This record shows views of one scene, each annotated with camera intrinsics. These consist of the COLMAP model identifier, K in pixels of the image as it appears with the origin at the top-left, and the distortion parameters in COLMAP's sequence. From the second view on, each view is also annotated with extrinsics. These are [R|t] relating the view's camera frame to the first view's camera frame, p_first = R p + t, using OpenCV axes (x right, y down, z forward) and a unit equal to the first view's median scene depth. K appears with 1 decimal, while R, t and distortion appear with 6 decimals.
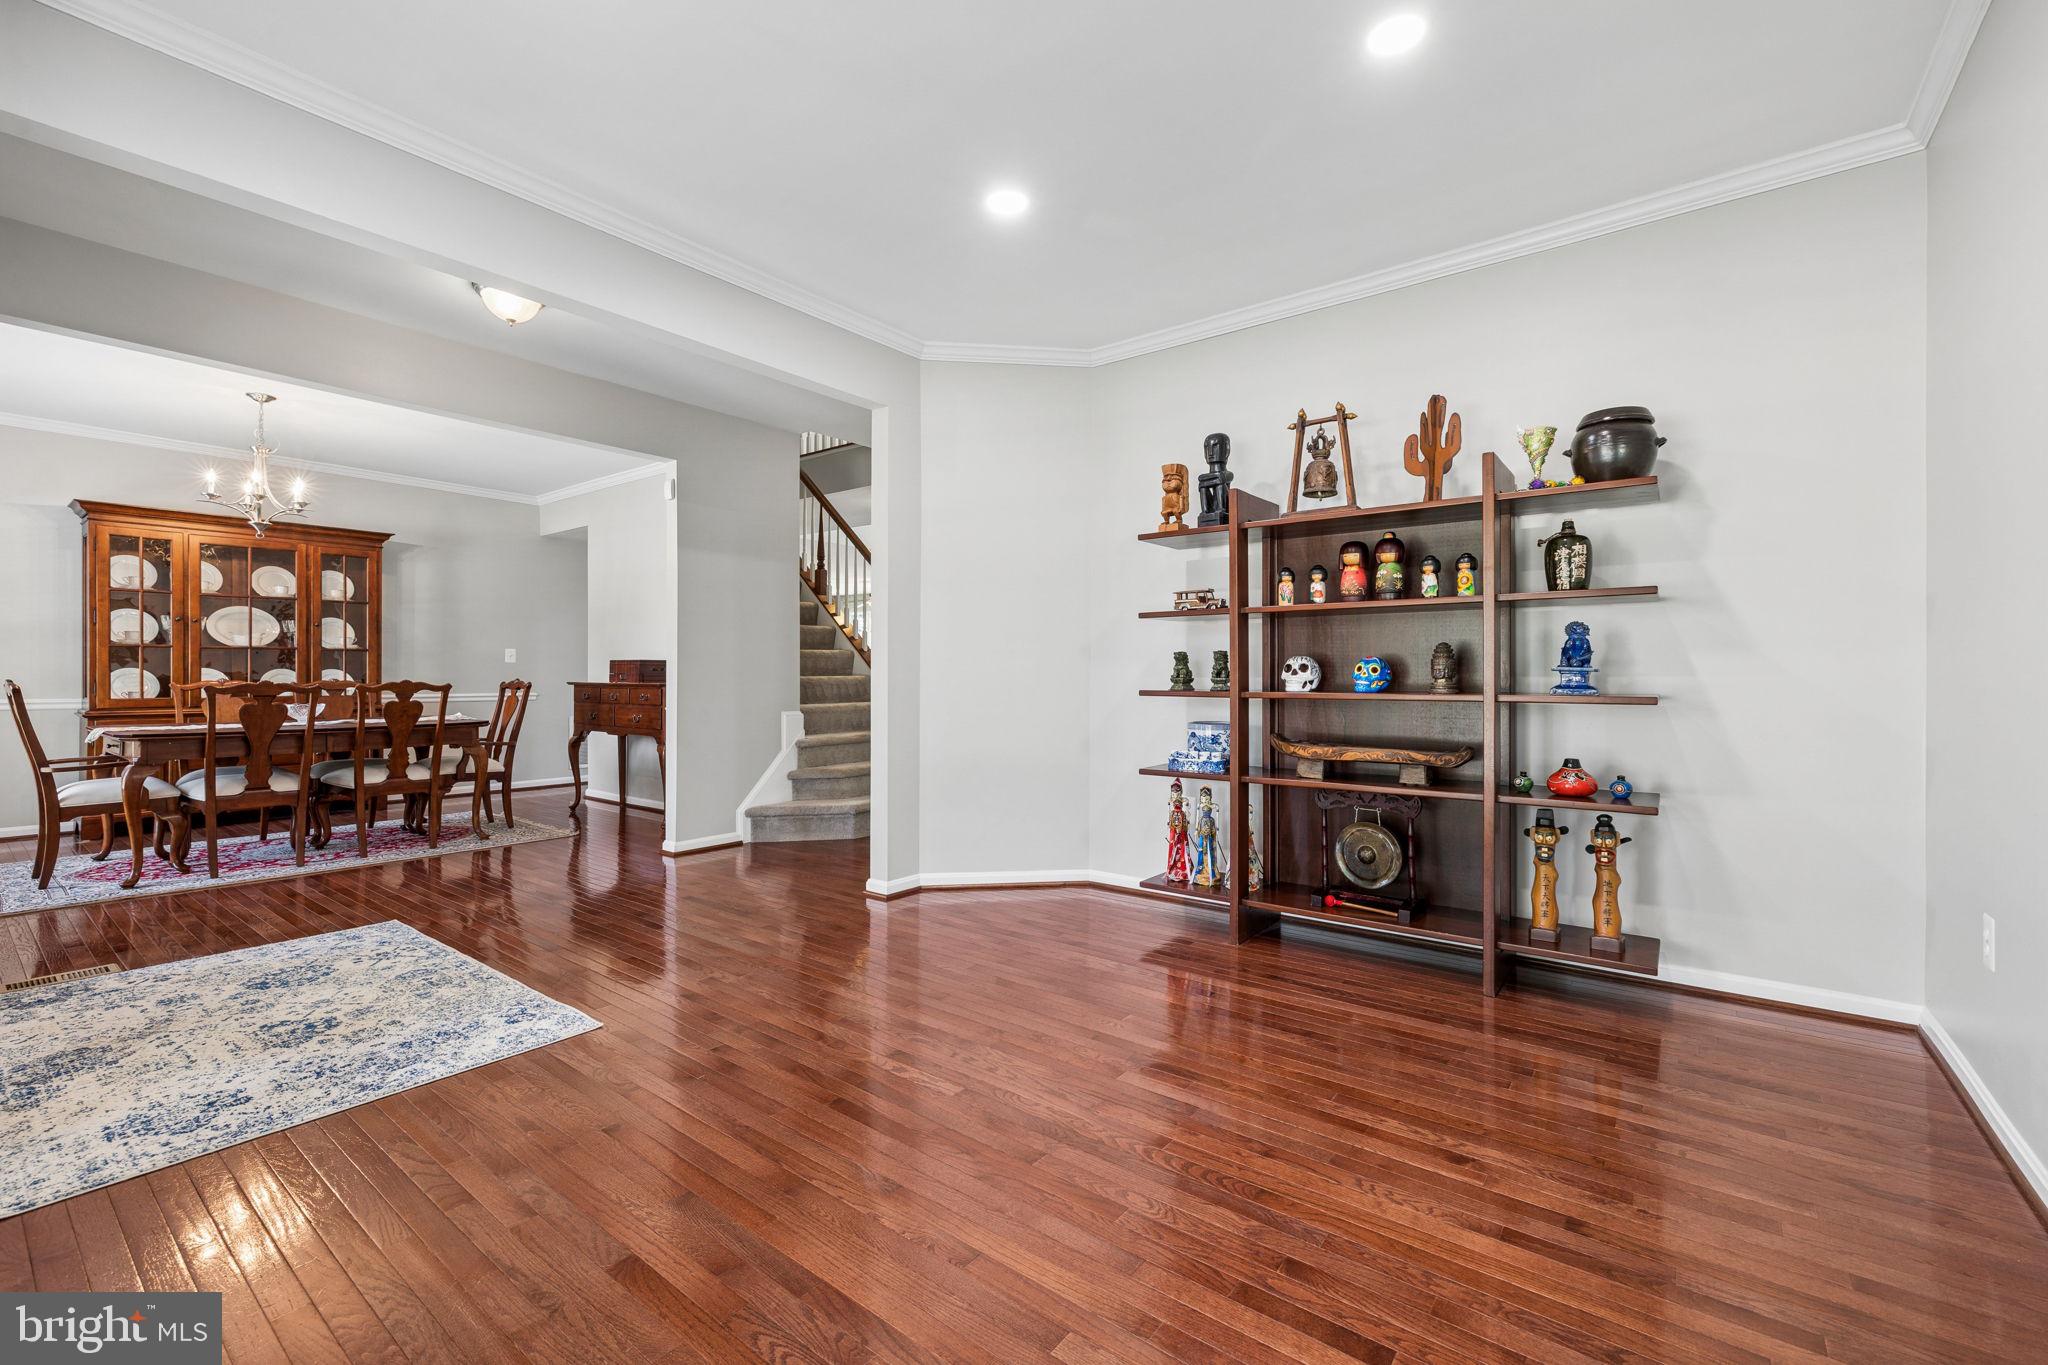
lens RADIAL K [[859.9, 0, 1030.7], [0, 859.9, 676.6], [0, 0, 1]] dist [-0.002208, -0.000177]
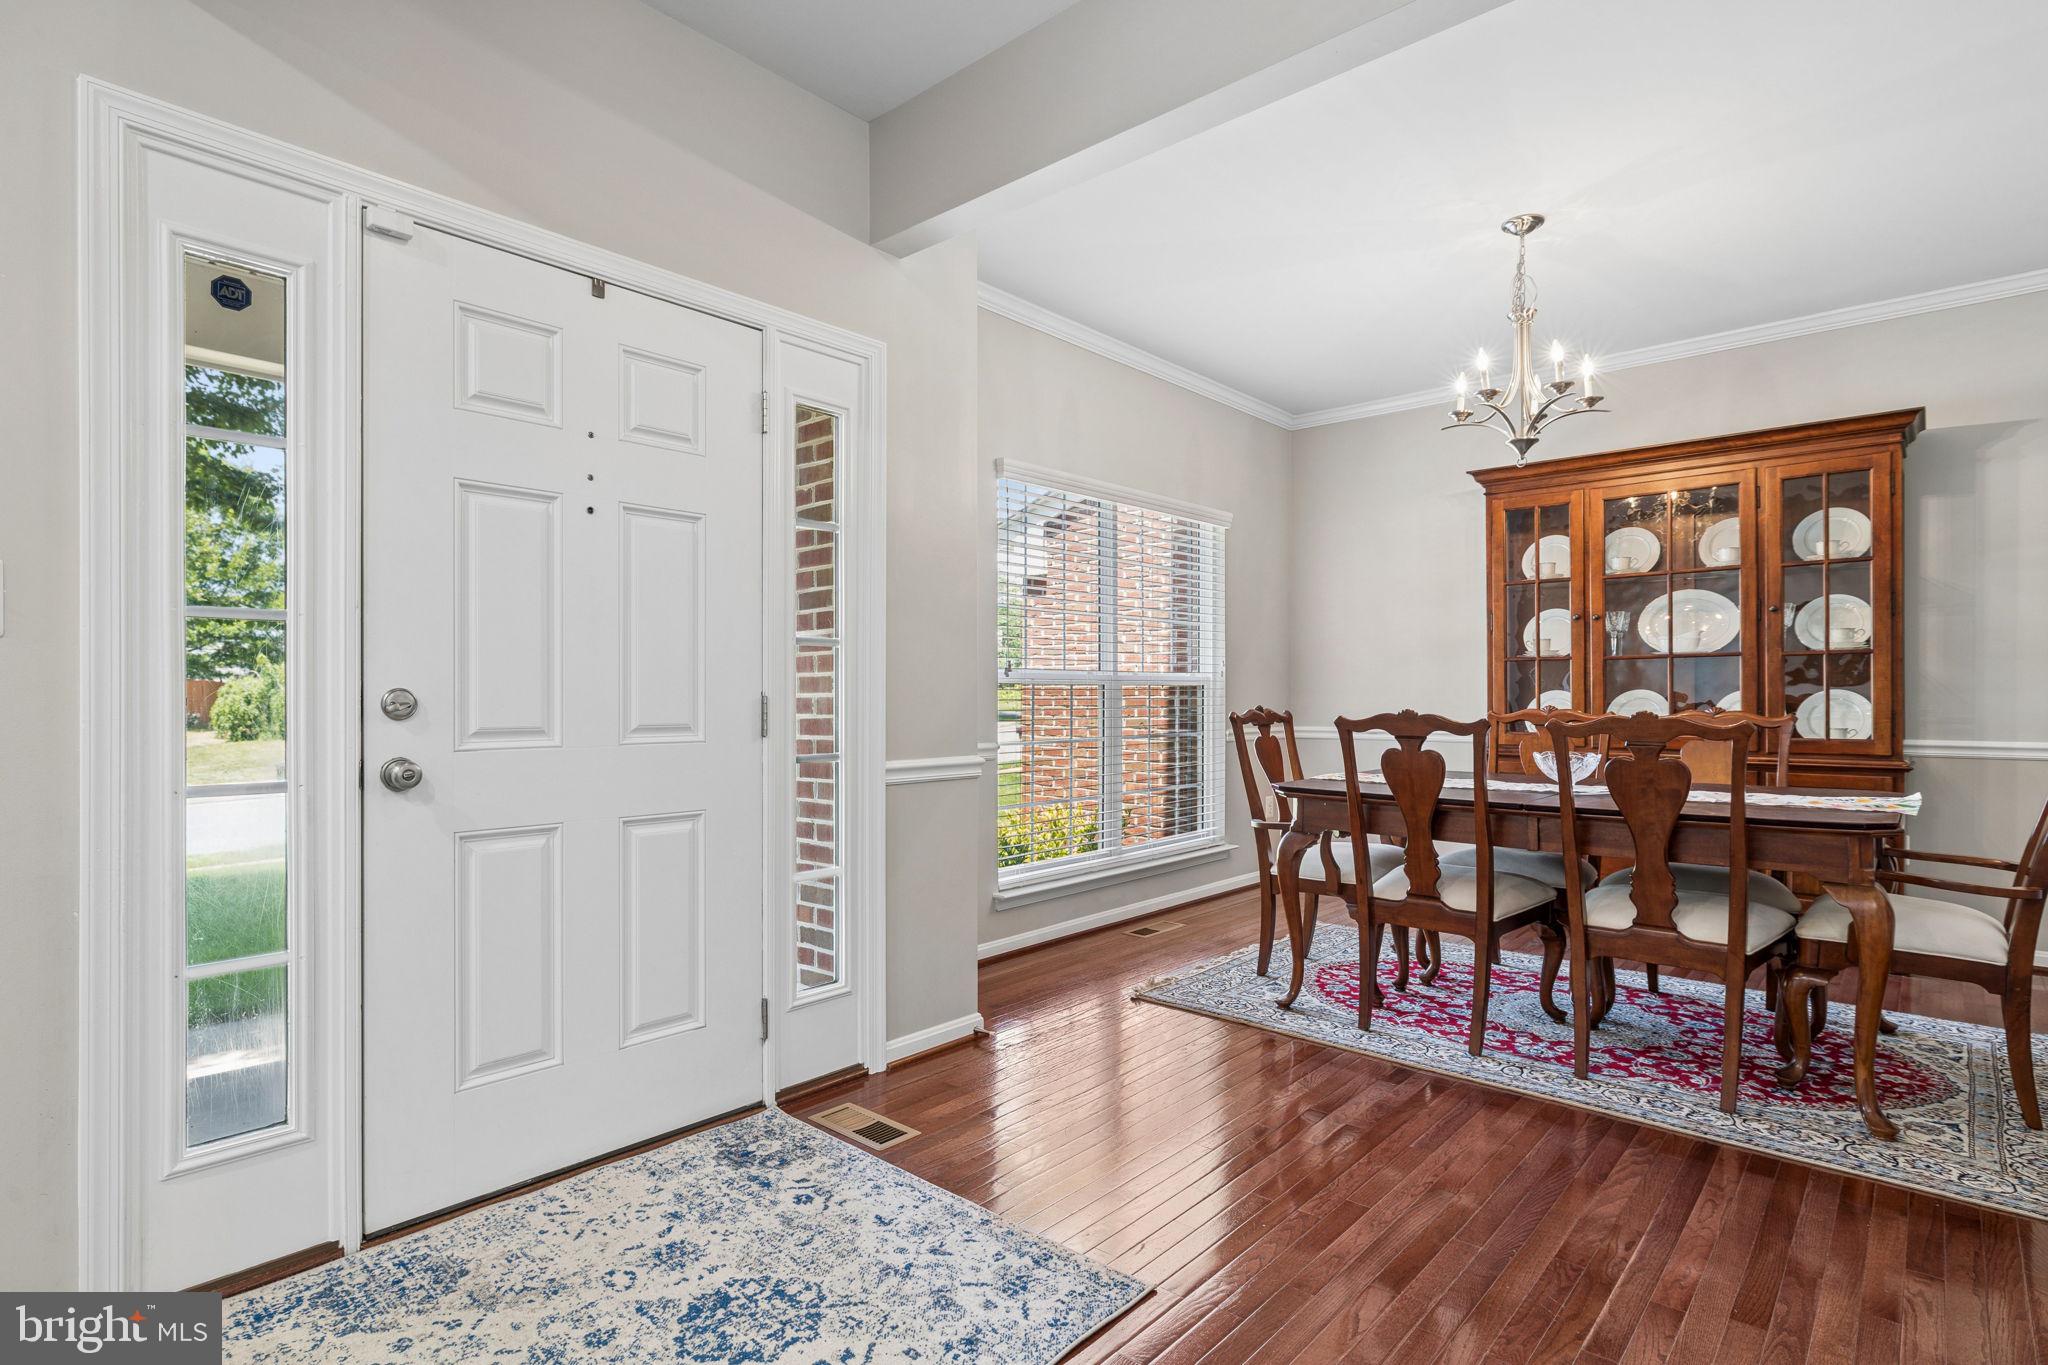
lens RADIAL K [[1037.8, 0, 1024.6], [0, 1037.8, 703.5], [0, 0, 1]] dist [-0.004902, 0.000250]
pose [[-0.056293, 0.000110, -0.998414, -0.149457], [-0.000303, 1.000000, 0.000127, 0.001417], [0.998414, 0.000309, -0.056293, 0.619795]]
